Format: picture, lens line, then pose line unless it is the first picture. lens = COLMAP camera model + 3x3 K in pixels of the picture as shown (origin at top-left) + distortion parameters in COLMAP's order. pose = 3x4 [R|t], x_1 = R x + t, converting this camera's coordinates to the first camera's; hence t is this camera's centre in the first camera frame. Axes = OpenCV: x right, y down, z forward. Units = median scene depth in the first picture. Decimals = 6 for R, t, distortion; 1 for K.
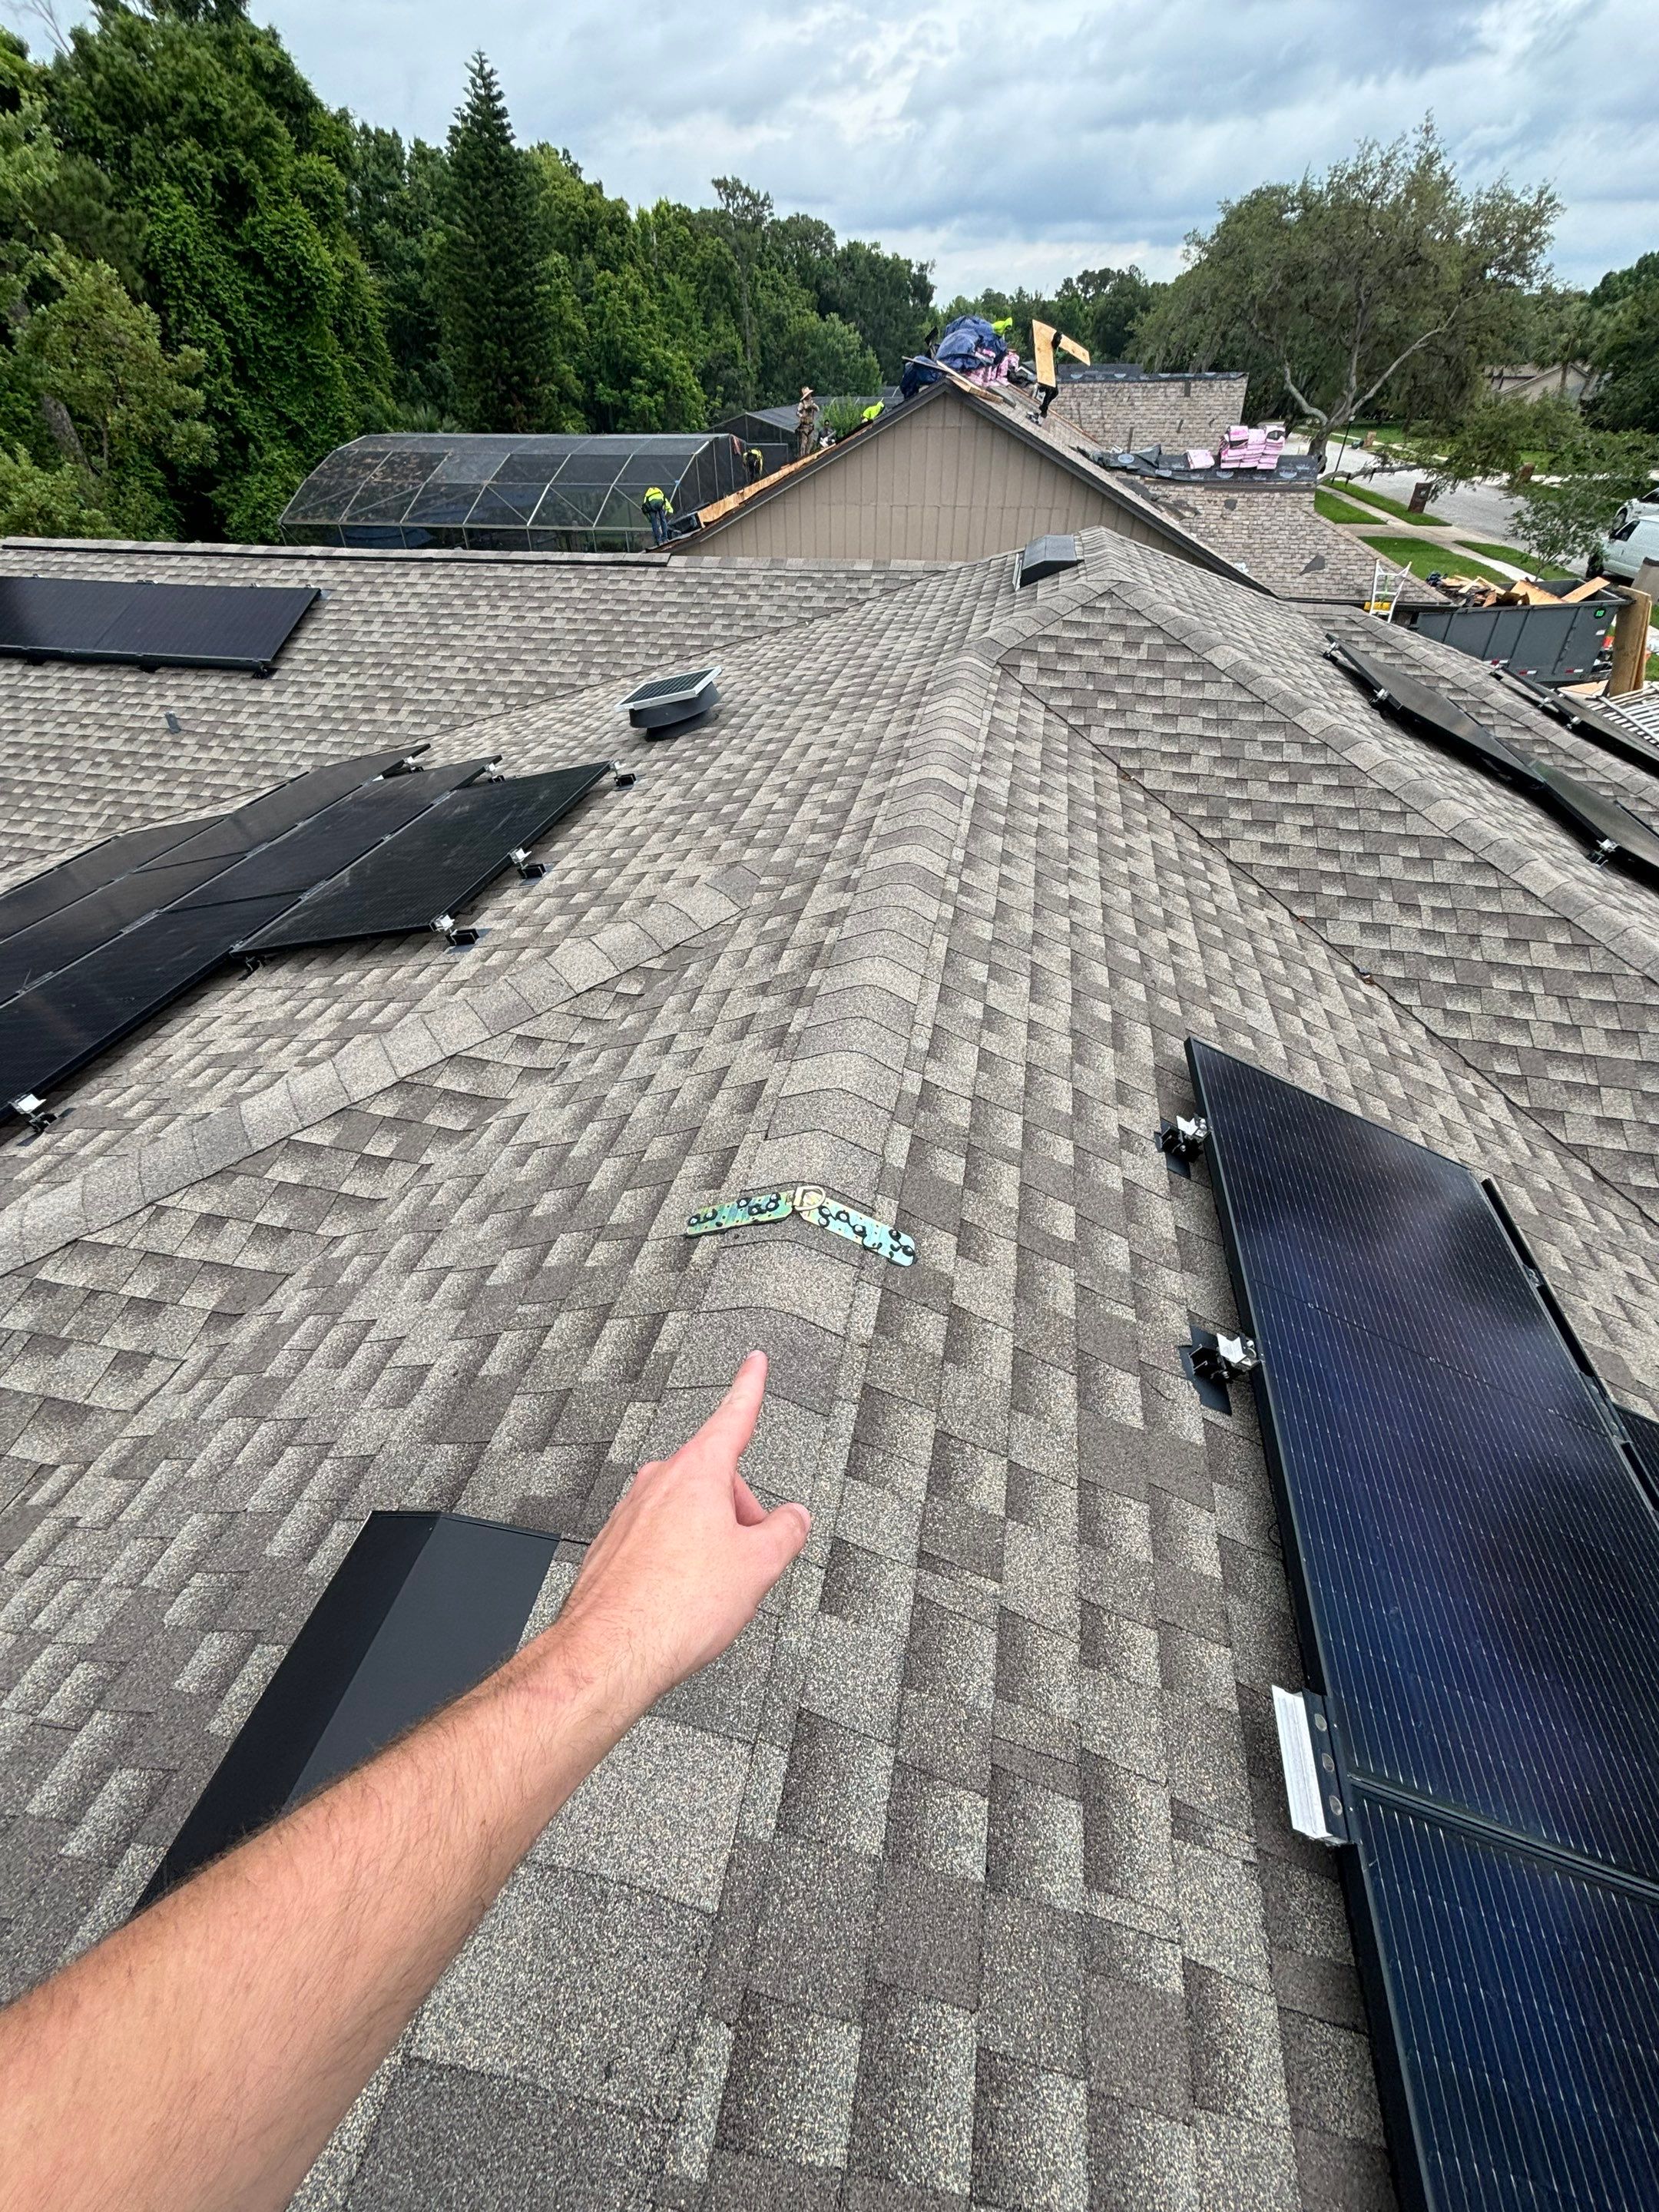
lens RADIAL K [[878.0, 0, 828.8], [0, 878.0, 1101.0], [0, 0, 1]] dist [0.000328, -0.000658]
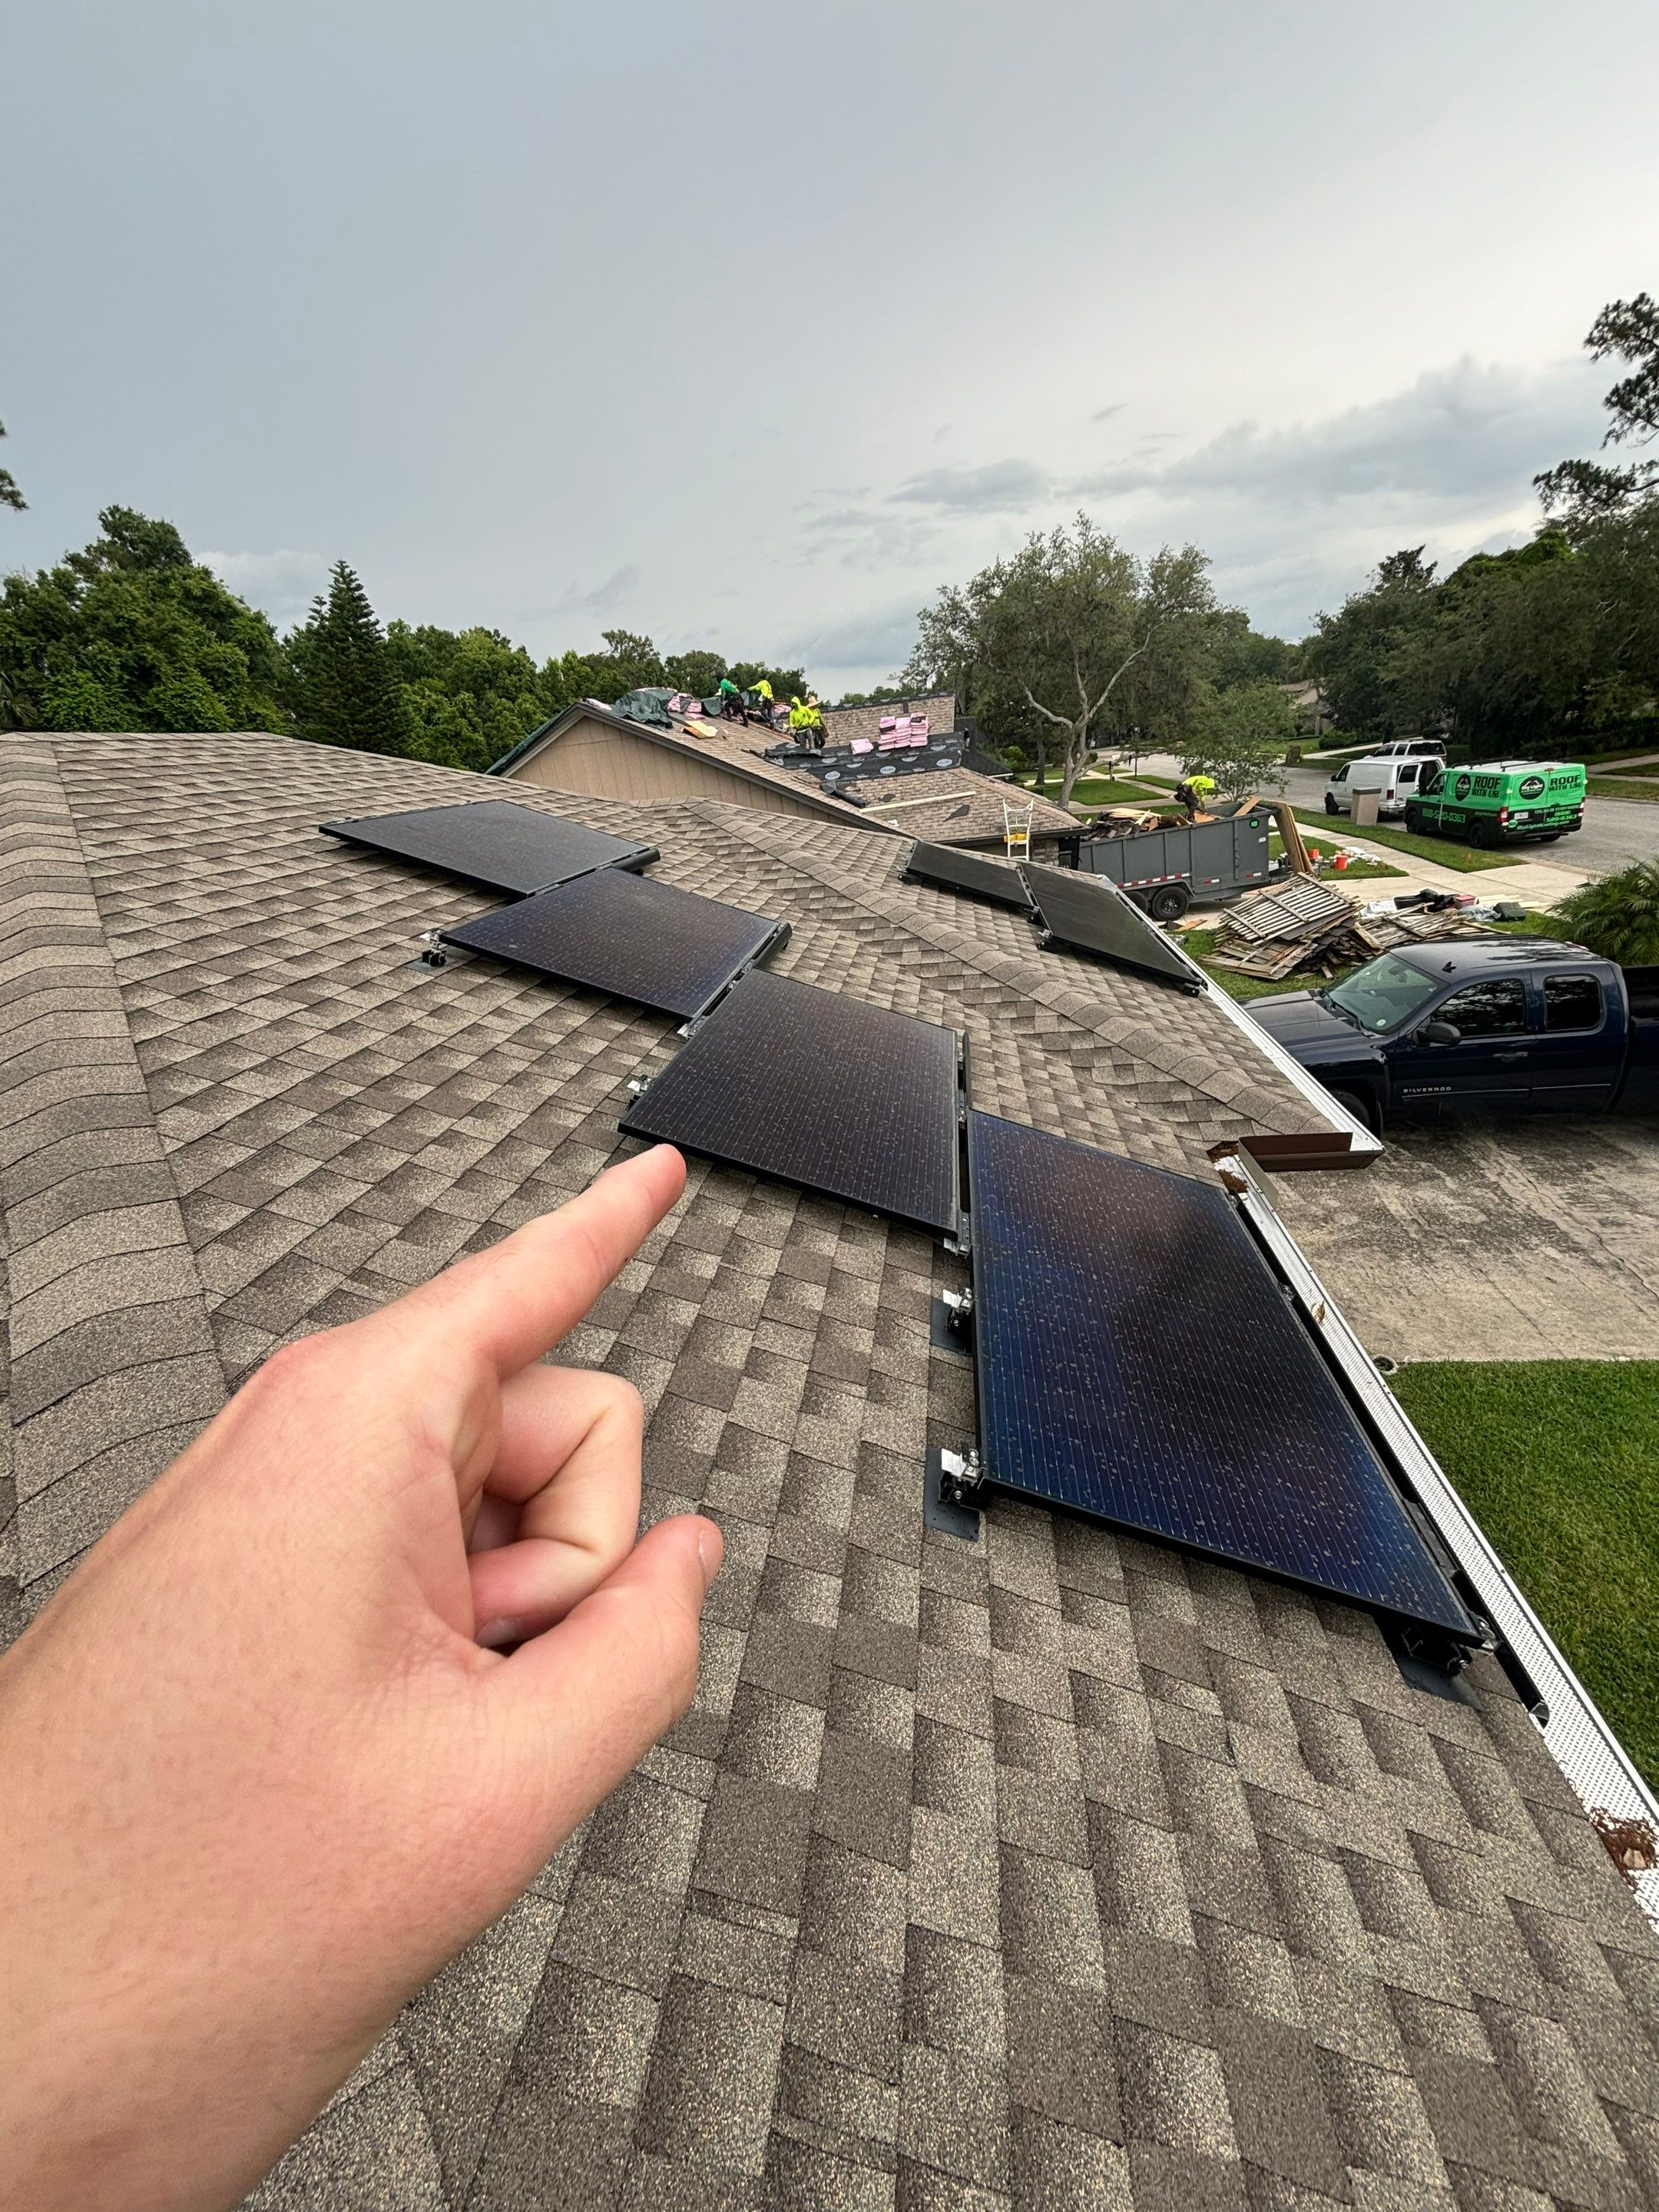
lens RADIAL K [[878.0, 0, 814.0], [0, 878.0, 1107.0], [0, 0, 1]] dist [0.000328, -0.000658]
pose [[0.992127, -0.122710, 0.025010, 0.148349], [0.124497, 0.944817, -0.303022, 0.011384], [0.013554, 0.303750, 0.952655, 0.046735]]
